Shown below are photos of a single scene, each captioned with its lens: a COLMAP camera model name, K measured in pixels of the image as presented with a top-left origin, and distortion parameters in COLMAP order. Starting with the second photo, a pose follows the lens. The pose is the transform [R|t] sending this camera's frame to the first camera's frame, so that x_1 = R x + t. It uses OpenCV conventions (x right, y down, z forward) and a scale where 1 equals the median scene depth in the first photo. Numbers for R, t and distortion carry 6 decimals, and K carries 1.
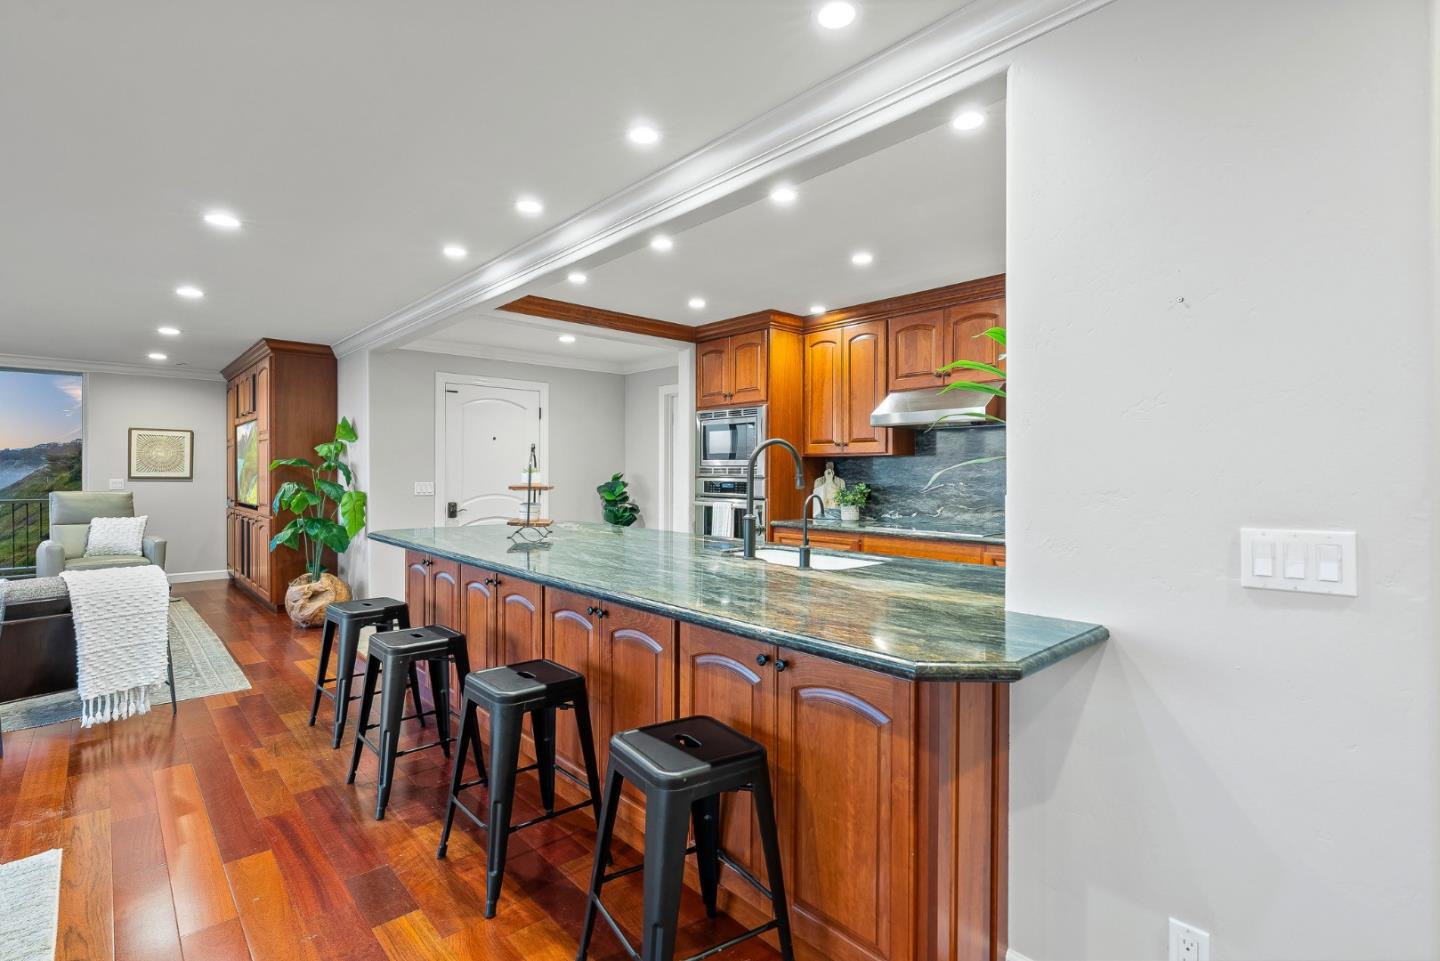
lens RADIAL K [[679.1, 0, 720.0], [0, 679.1, 480.5], [0, 0, 1]] dist [-0.001531, -0.000119]
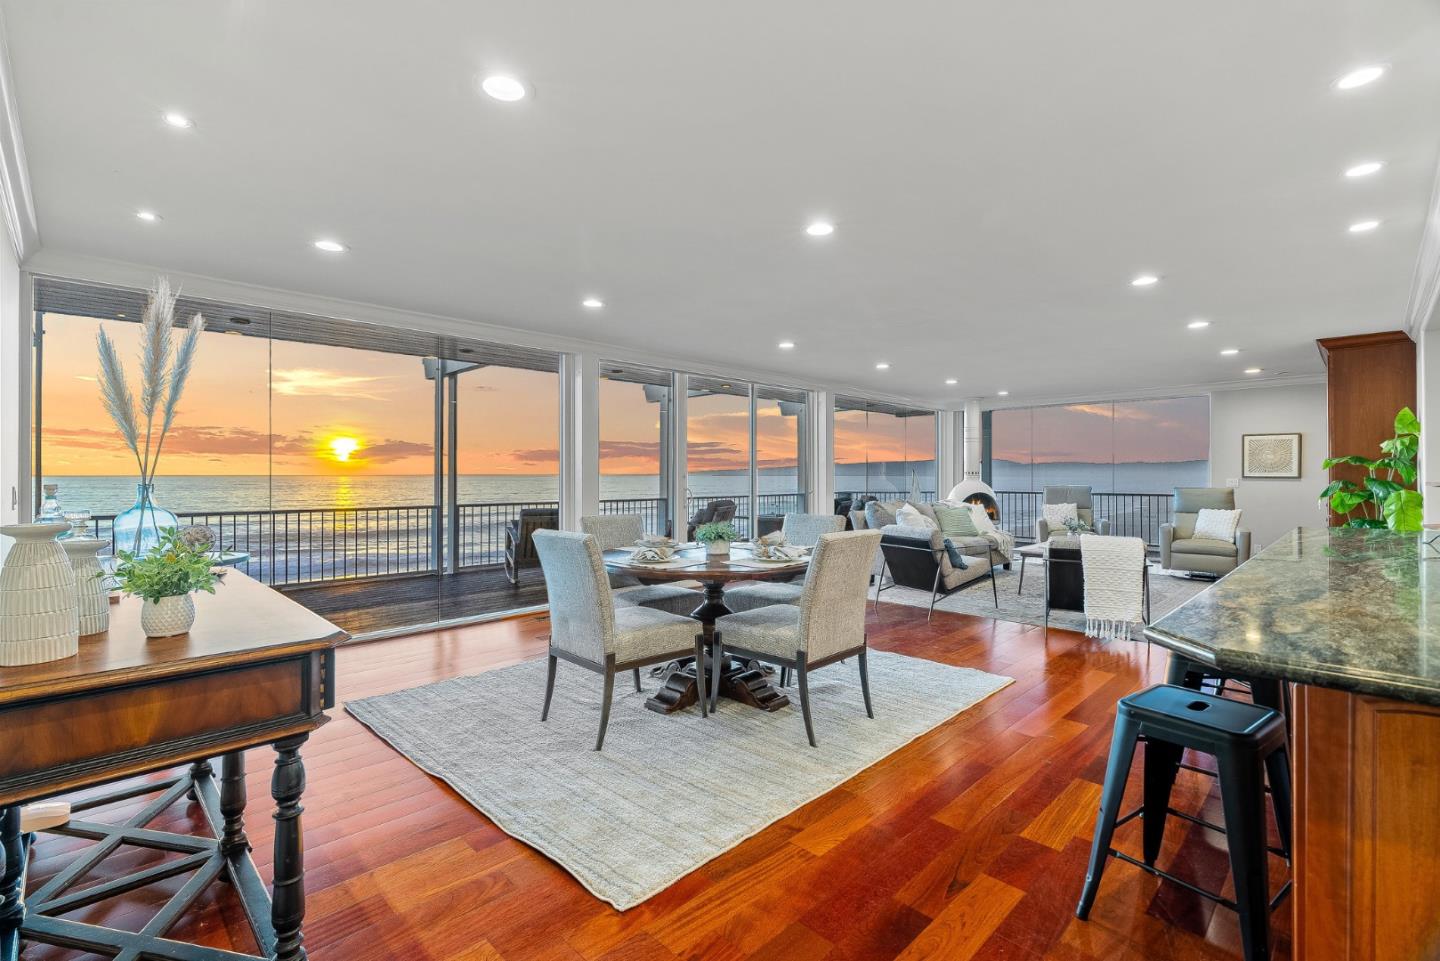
lens RADIAL K [[645.6, 0, 716.2], [0, 645.6, 477.8], [0, 0, 1]] dist [-0.001905, 0.000102]
pose [[0.048282, 0.001337, -0.998833, 0.237963], [-0.011235, 0.999937, 0.000795, 0.007160], [0.998771, 0.011183, 0.048294, 0.045493]]
